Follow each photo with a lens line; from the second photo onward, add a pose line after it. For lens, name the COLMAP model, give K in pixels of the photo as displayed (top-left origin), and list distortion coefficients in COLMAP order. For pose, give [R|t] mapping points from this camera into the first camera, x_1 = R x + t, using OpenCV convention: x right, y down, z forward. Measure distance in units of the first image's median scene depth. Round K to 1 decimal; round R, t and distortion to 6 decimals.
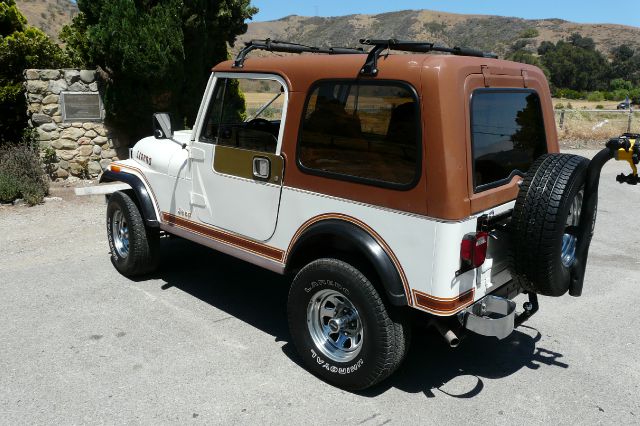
lens RADIAL K [[527.0, 0, 316.2], [0, 527.0, 210.9], [0, 0, 1]] dist [-0.080928, 0.093743]
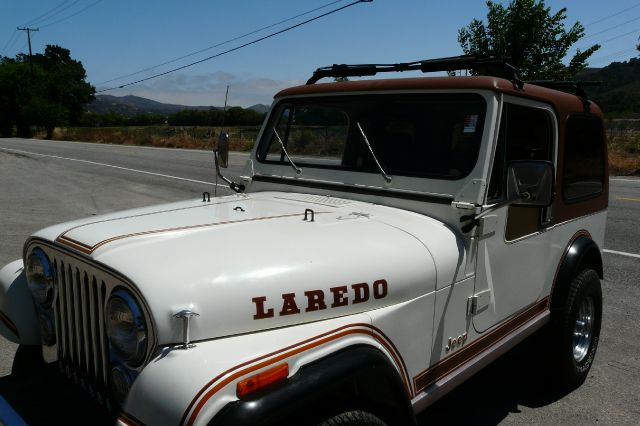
lens RADIAL K [[526.6, 0, 322.6], [0, 526.6, 214.2], [0, 0, 1]] dist [-0.079174, 0.101297]
pose [[-0.001814, -0.173638, 0.984808, -0.361511], [0.214261, 0.961871, 0.169989, -0.116870], [-0.976775, 0.211315, 0.035459, 0.515139]]
